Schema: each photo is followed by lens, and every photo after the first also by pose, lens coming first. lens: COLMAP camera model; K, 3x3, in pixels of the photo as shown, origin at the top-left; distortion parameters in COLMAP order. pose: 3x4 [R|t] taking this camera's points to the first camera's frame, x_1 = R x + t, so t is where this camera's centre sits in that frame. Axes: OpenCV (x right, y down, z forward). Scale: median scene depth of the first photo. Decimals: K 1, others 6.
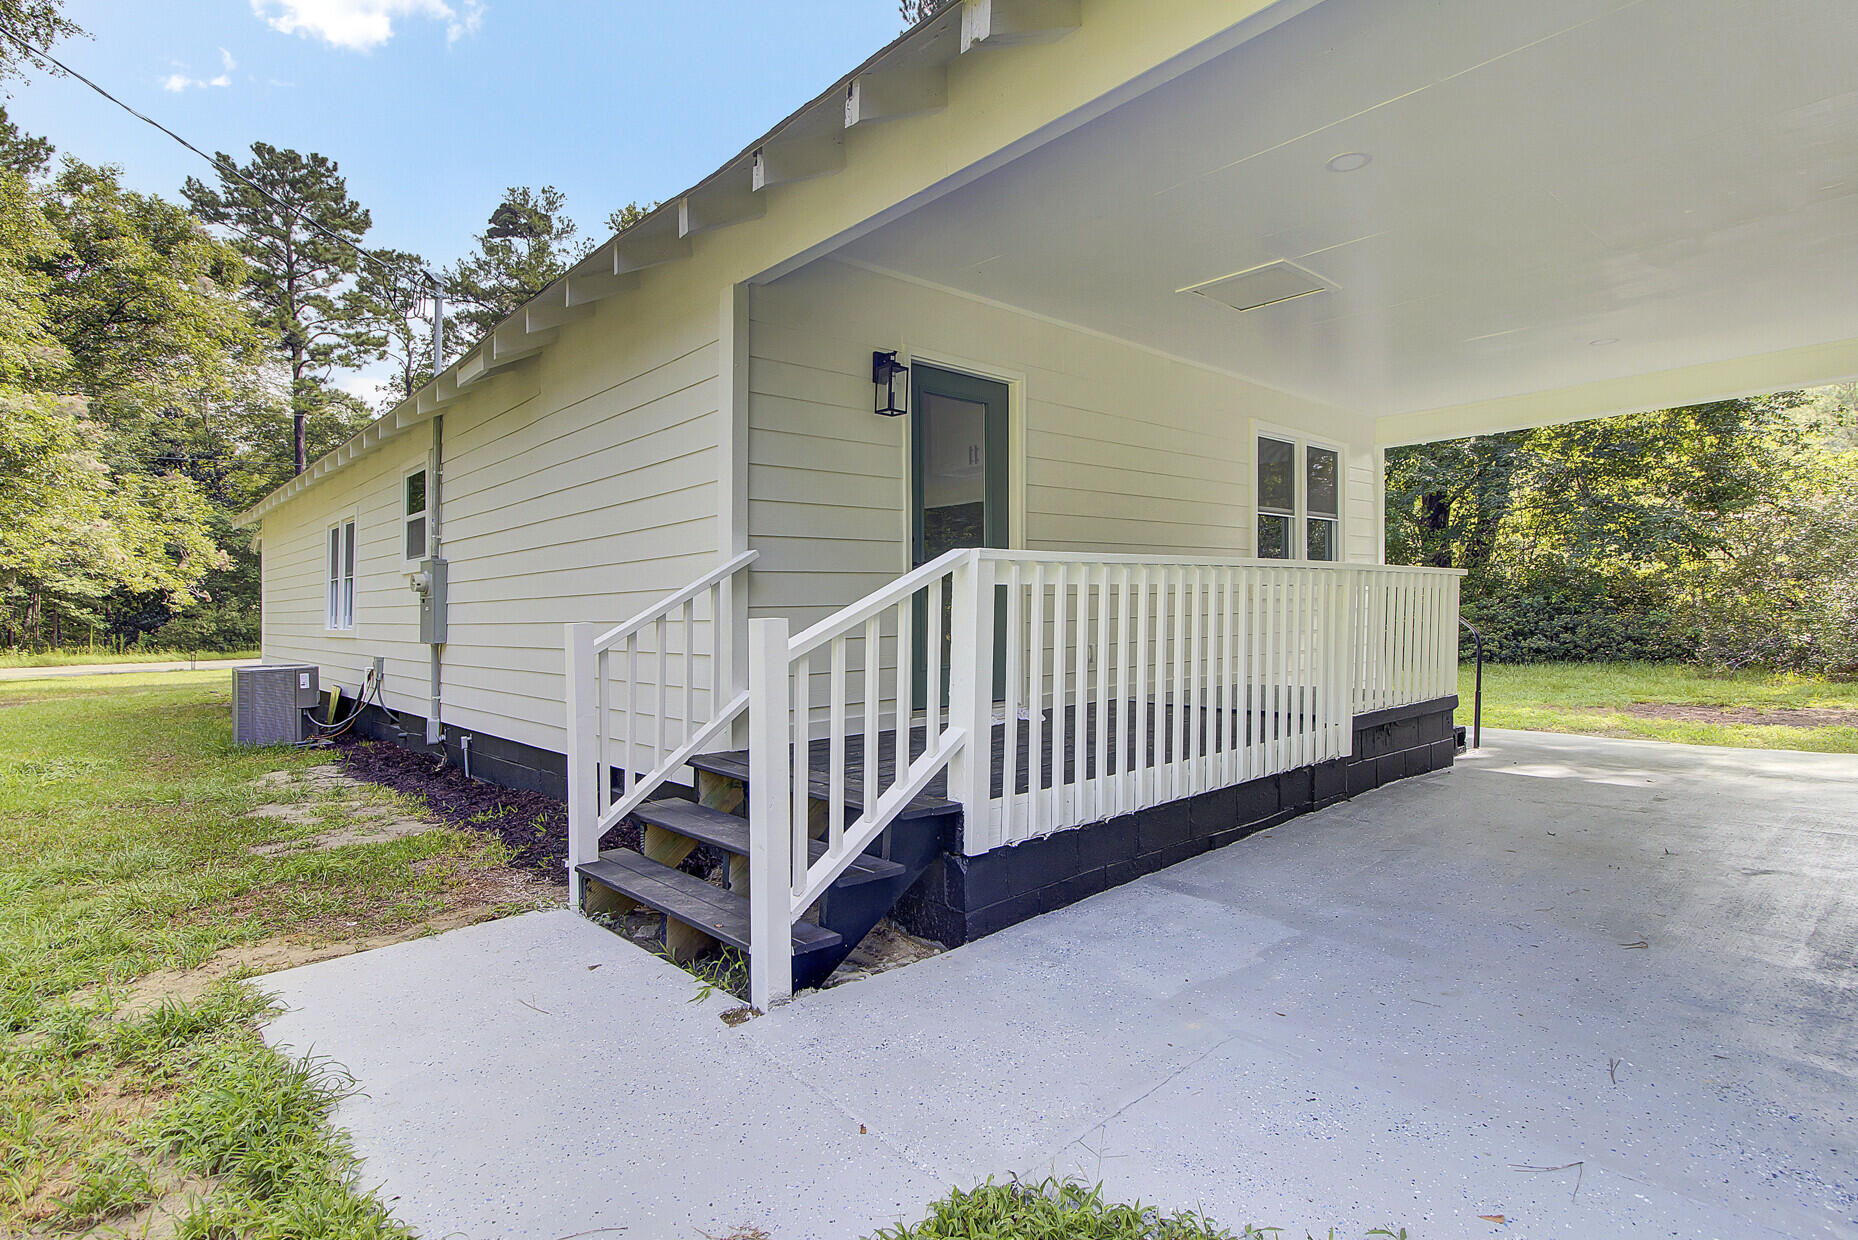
lens RADIAL K [[918.0, 0, 921.2], [0, 918.0, 611.8], [0, 0, 1]] dist [-0.004566, -0.000598]
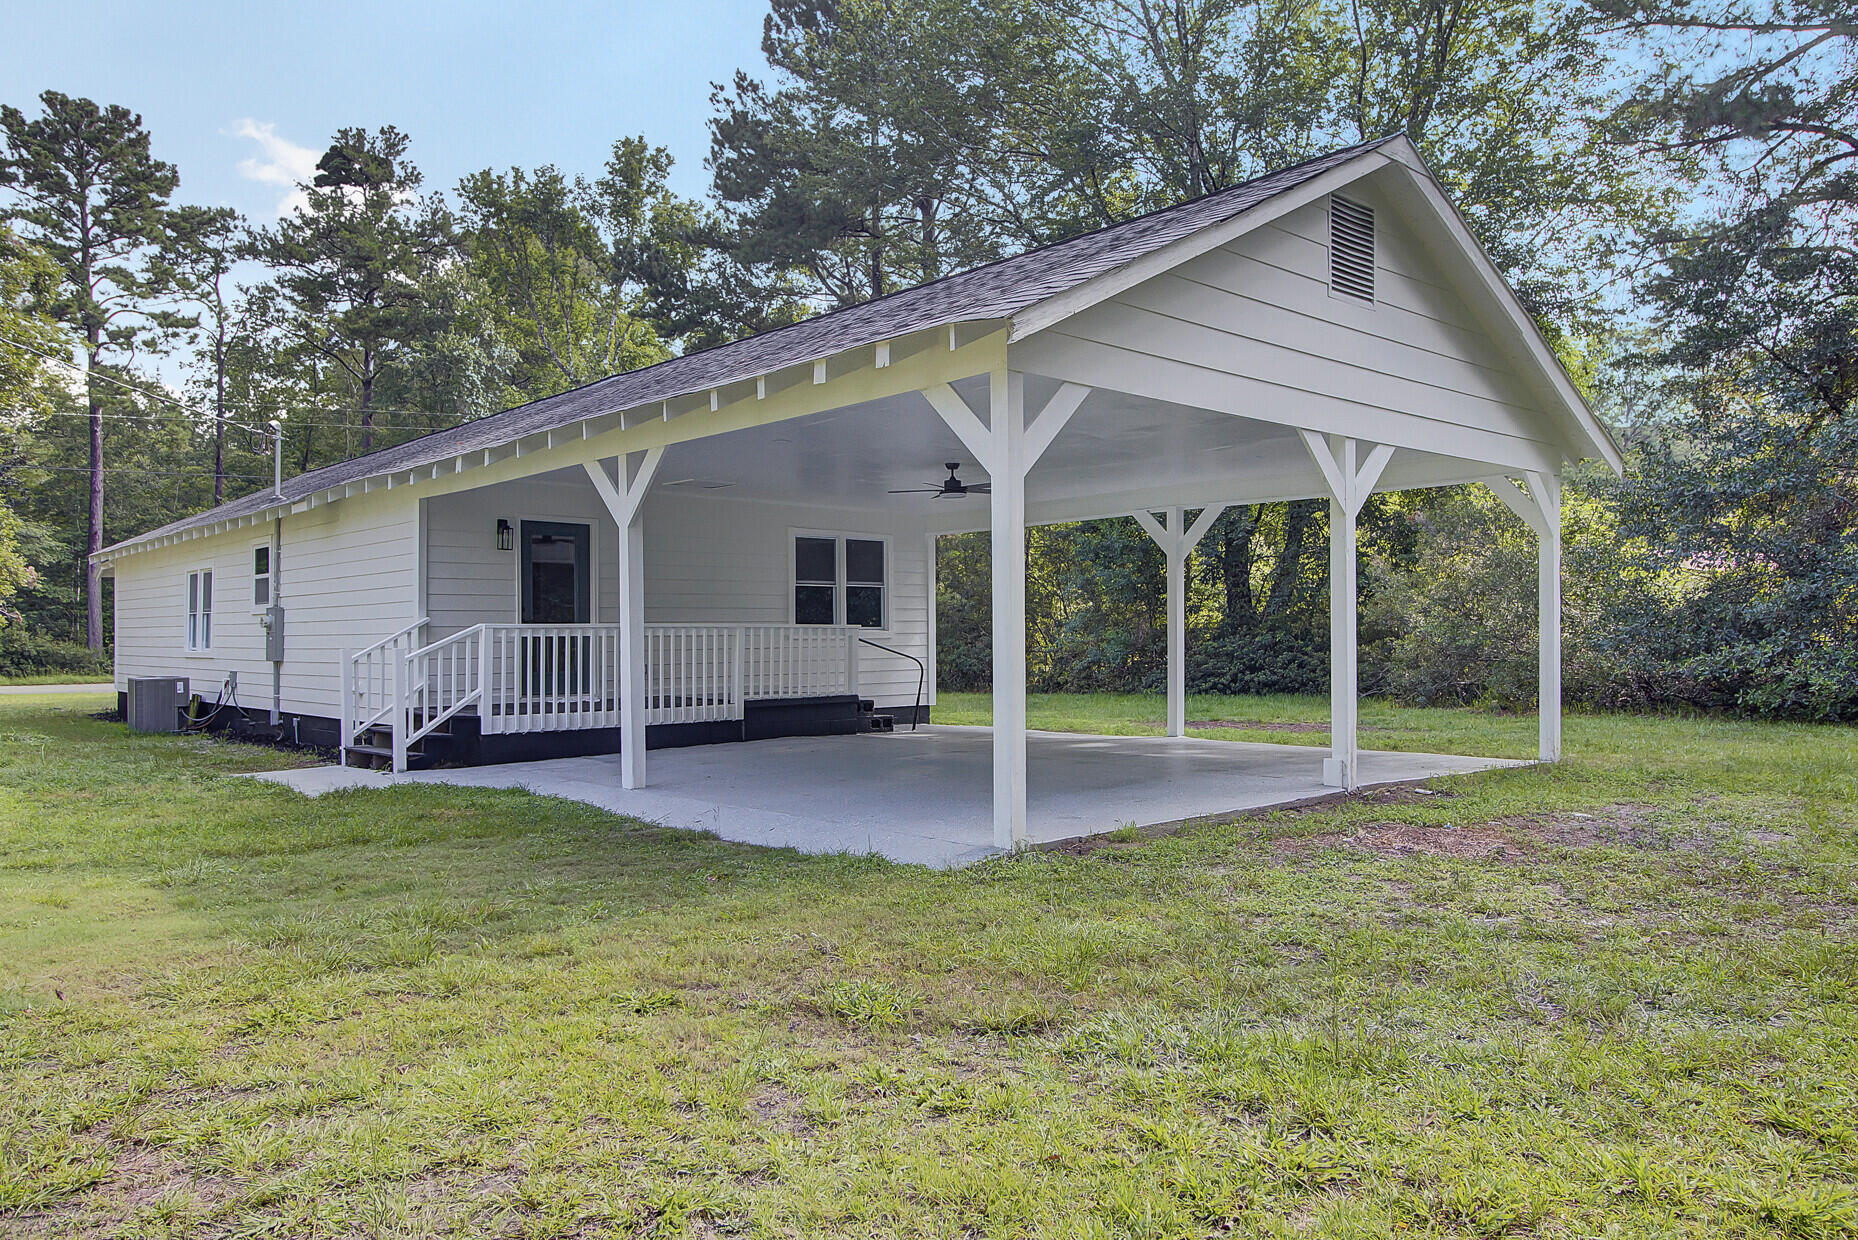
lens RADIAL K [[1363.5, 0, 1001.0], [0, 1363.5, 674.8], [0, 0, 1]] dist [-0.006060, -0.005573]
pose [[0.999655, 0.011844, 0.023463, 0.155457], [-0.012470, 0.999565, 0.026743, -0.004560], [-0.023136, -0.027027, 0.999367, -0.321572]]
